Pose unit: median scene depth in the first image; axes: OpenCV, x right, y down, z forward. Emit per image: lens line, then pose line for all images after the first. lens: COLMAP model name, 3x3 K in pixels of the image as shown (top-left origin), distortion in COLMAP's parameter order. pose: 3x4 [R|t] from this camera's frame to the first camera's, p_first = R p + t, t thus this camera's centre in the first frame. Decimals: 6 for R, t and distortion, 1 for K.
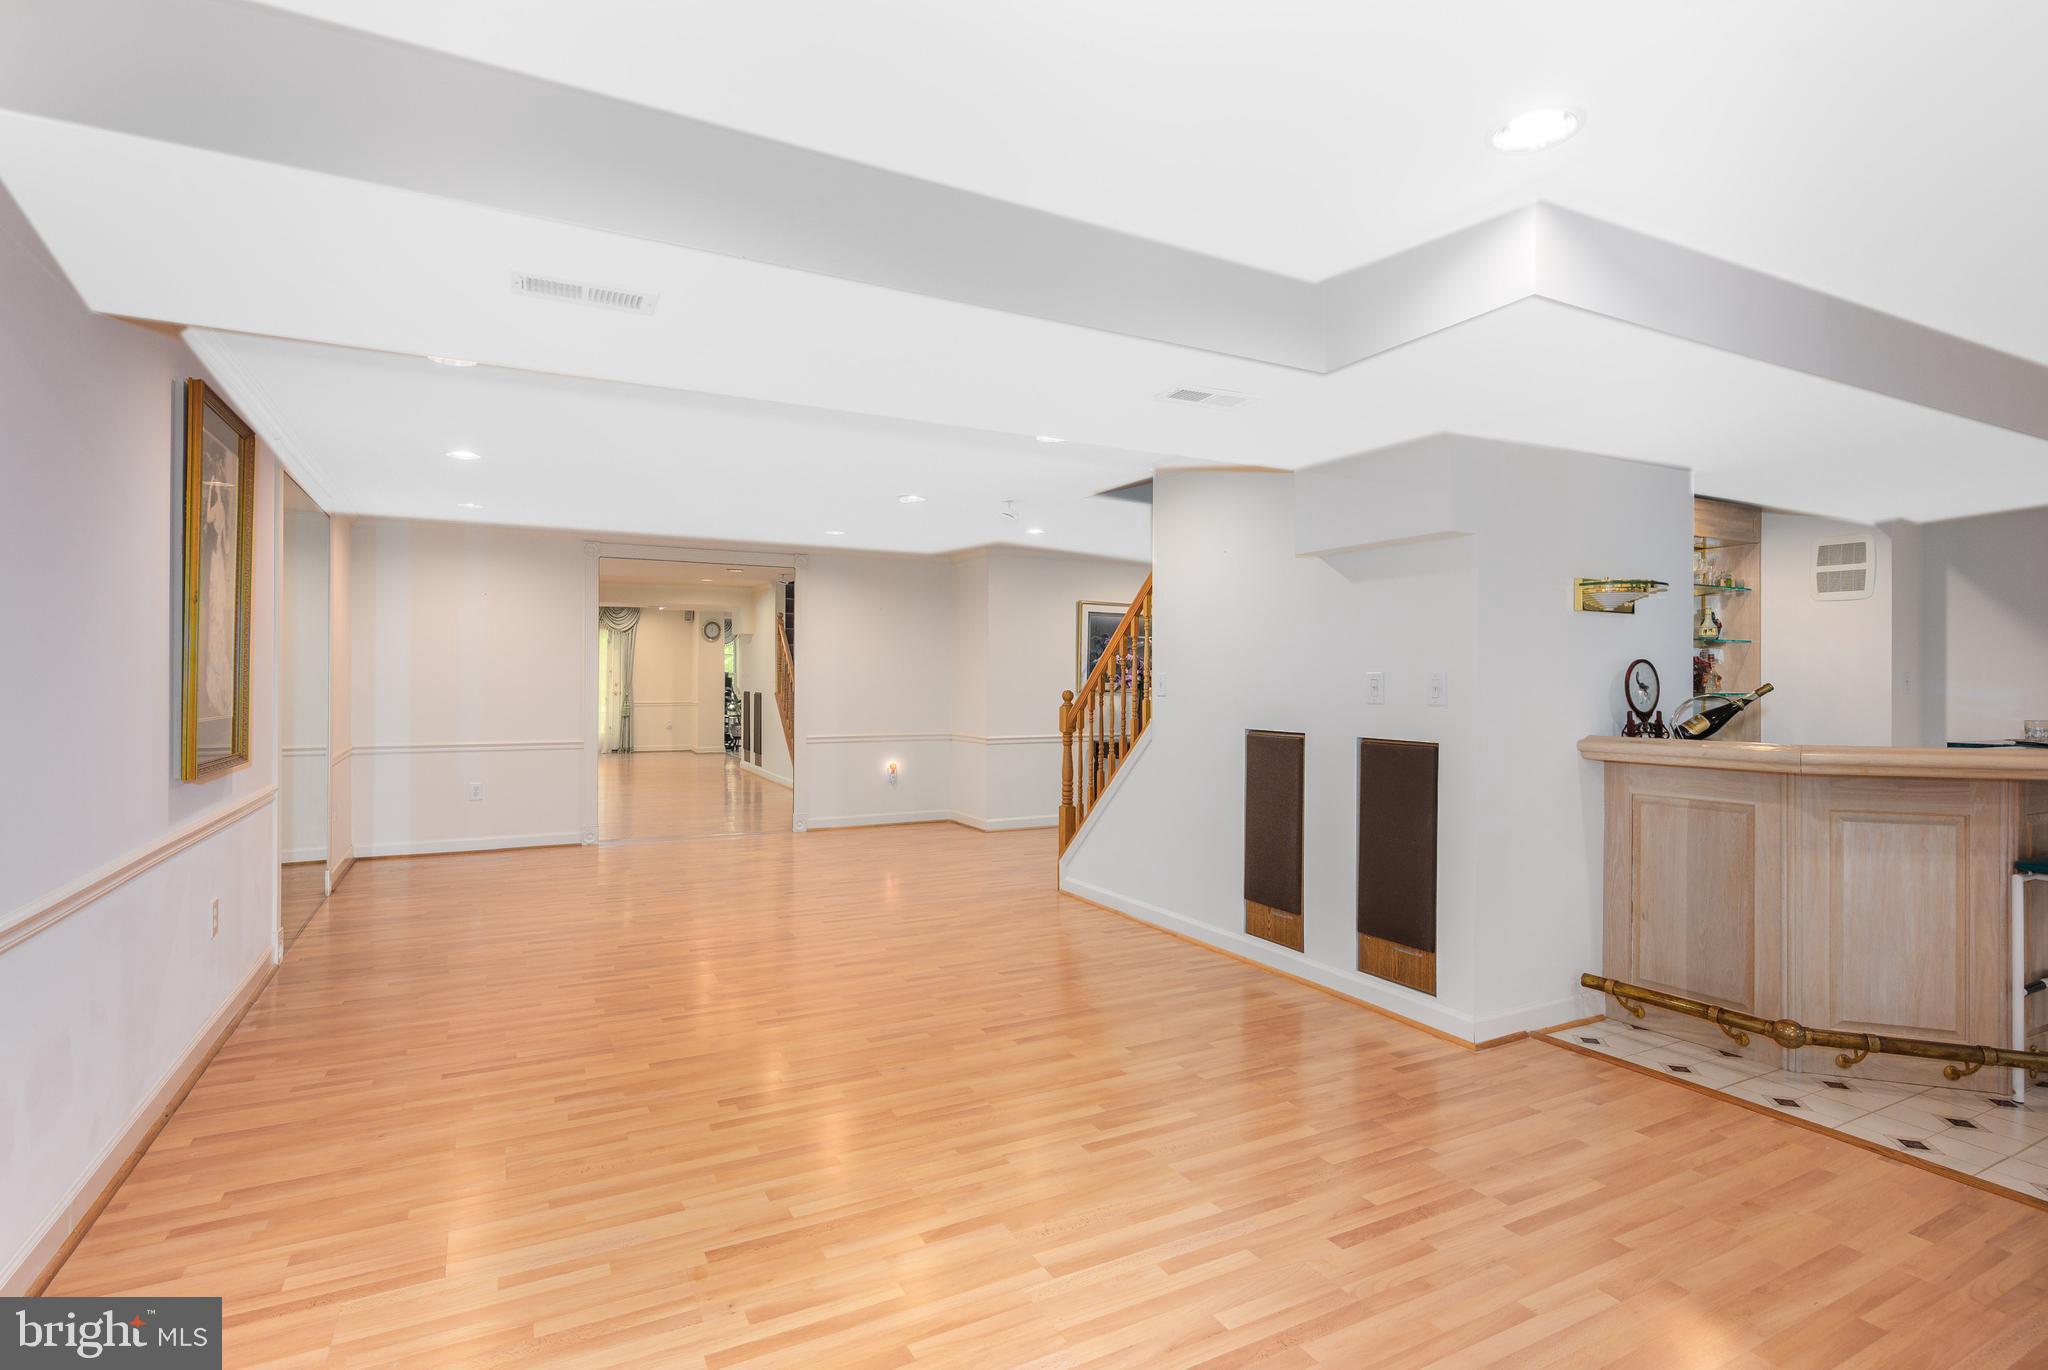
lens RADIAL K [[989.3, 0, 1024.5], [0, 989.3, 675.8], [0, 0, 1]] dist [0.001436, -0.000326]
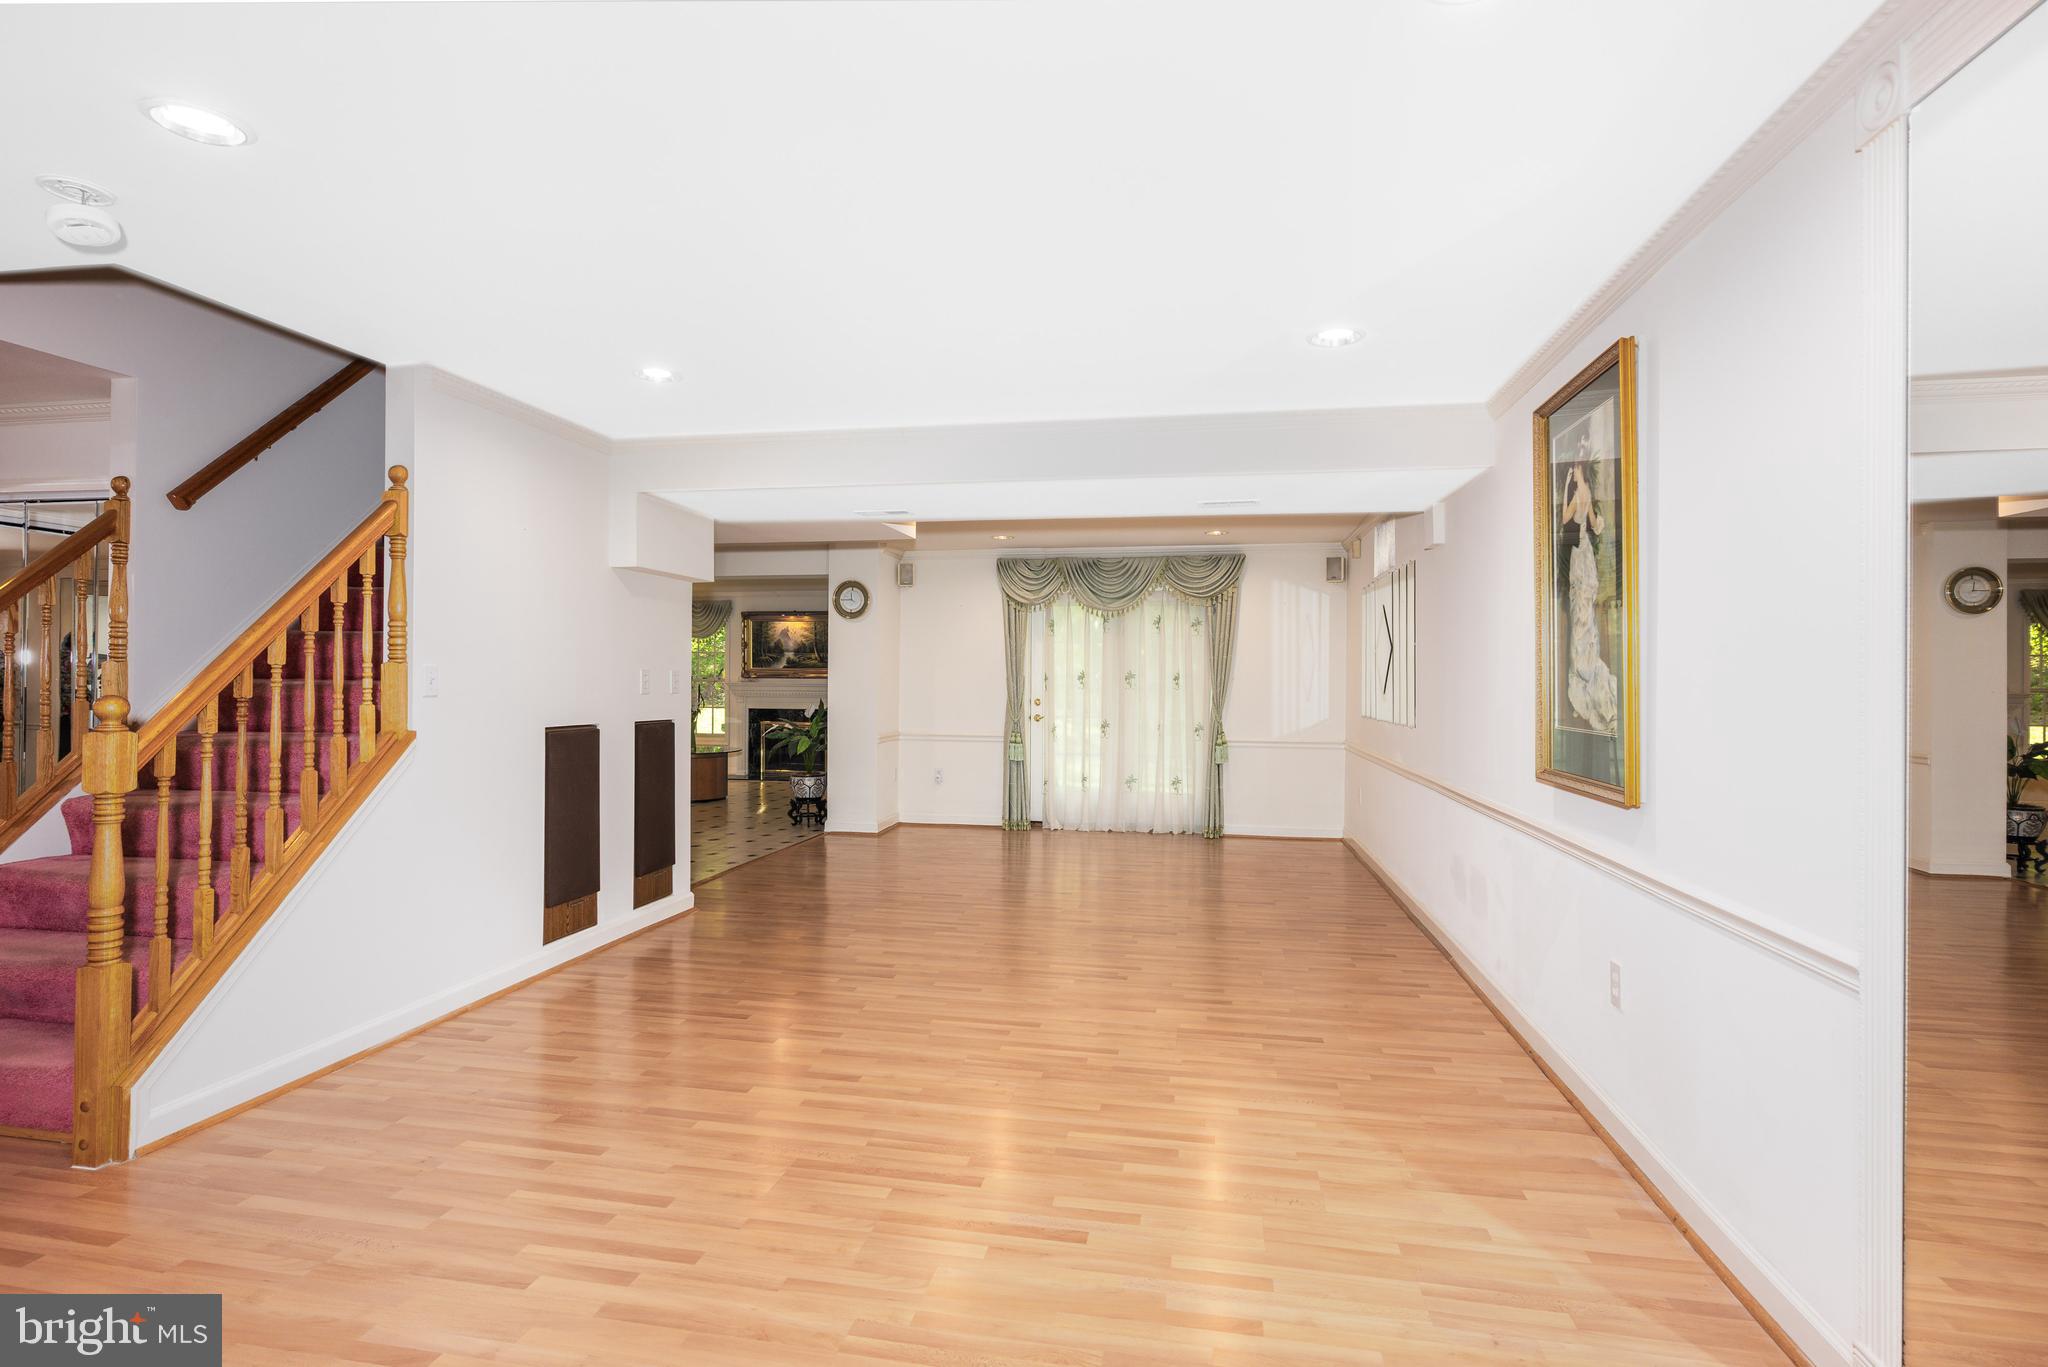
lens RADIAL K [[989.3, 0, 1019.2], [0, 989.3, 682.2], [0, 0, 1]] dist [0.001436, -0.000326]
pose [[-0.777729, -0.005905, 0.628572, -0.858533], [-0.011133, 0.999928, -0.004381, 0.012708], [-0.628501, -0.010405, -0.777739, 1.746749]]
